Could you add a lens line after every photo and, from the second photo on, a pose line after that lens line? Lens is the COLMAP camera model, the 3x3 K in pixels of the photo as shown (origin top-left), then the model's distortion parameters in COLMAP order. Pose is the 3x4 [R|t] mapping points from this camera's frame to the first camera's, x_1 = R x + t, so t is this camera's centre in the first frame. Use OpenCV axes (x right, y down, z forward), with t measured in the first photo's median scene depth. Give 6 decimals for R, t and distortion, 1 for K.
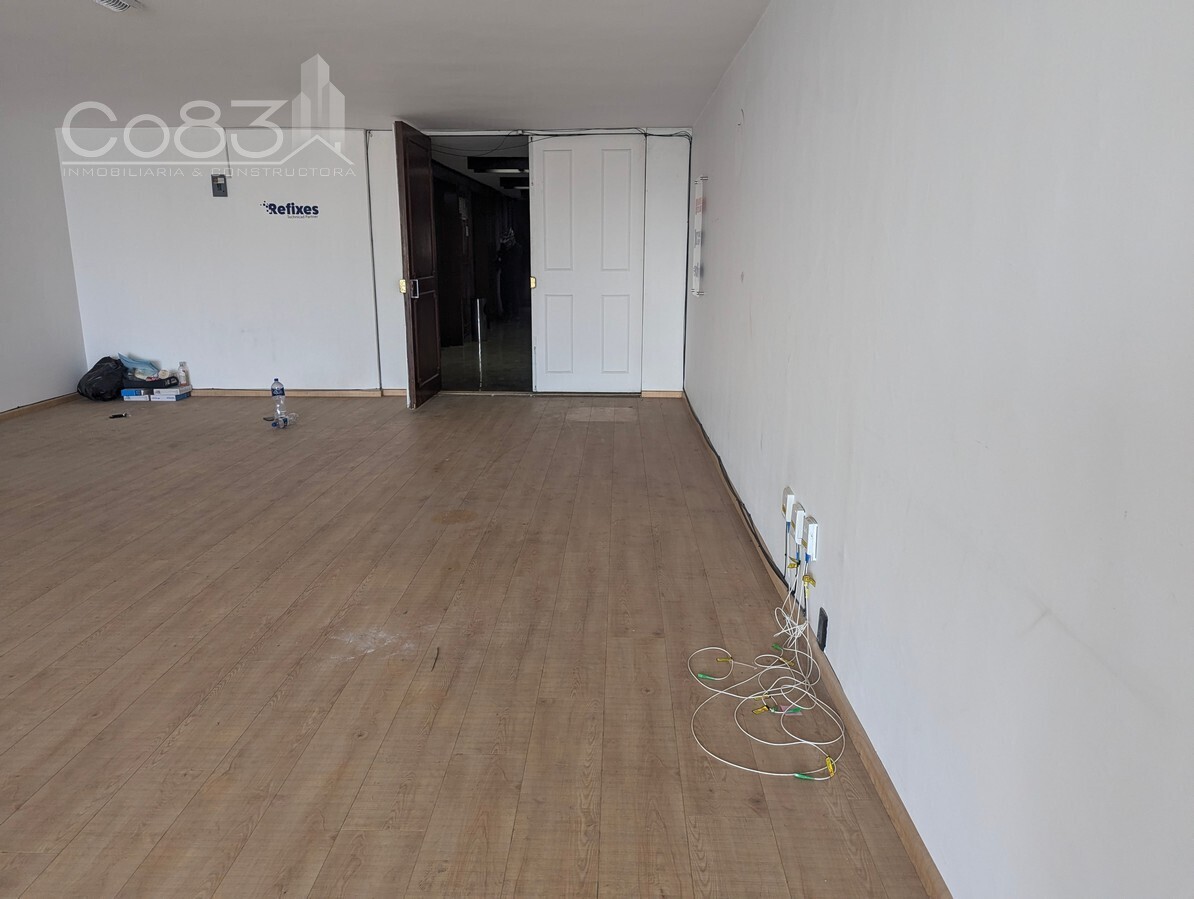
lens RADIAL K [[849.2, 0, 593.3], [0, 849.2, 443.5], [0, 0, 1]] dist [0.070548, -0.057984]
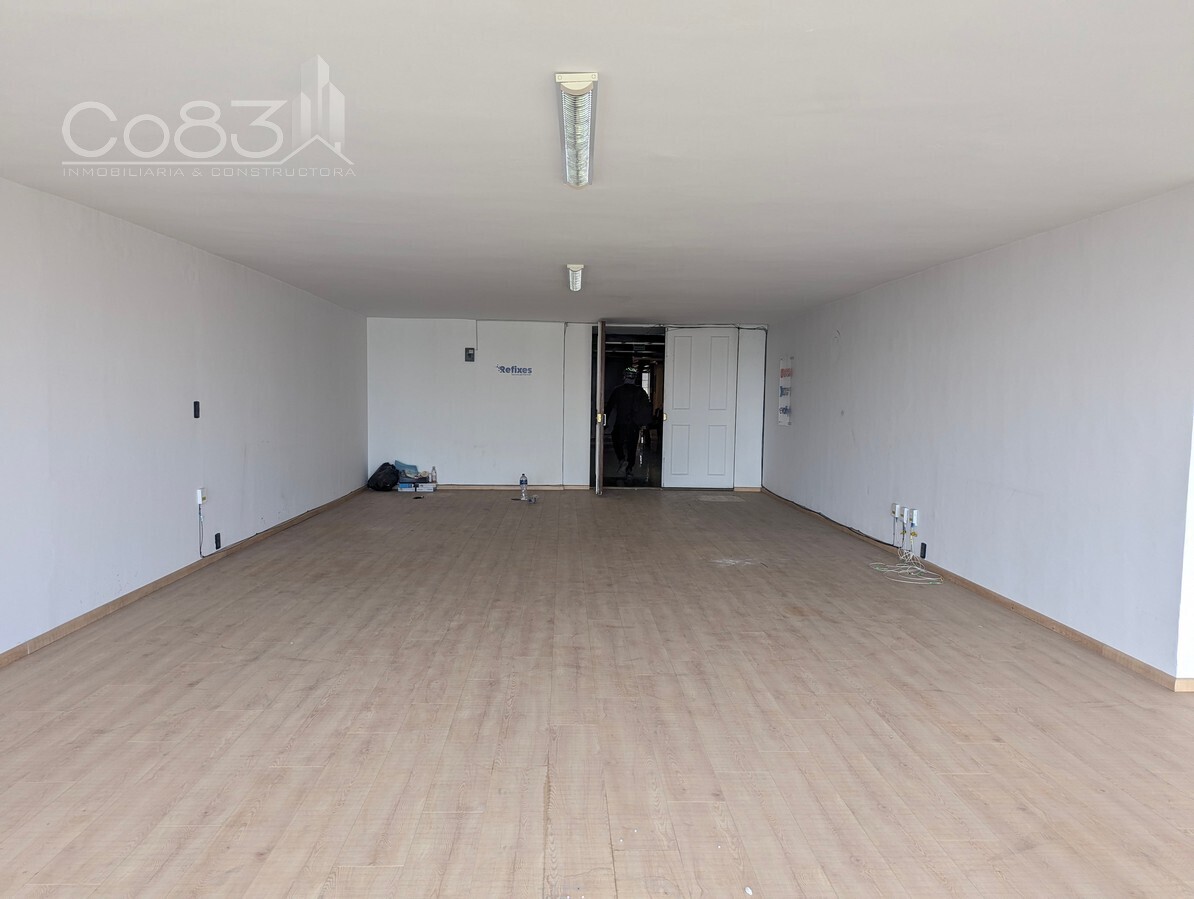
lens RADIAL K [[849.2, 0, 599.1], [0, 849.2, 452.5], [0, 0, 1]] dist [0.070548, -0.057984]
pose [[0.997118, 0.009062, 0.075328, -0.376774], [0.002560, 0.988259, -0.152769, 0.137455], [-0.075828, 0.152521, 0.985387, -0.622951]]
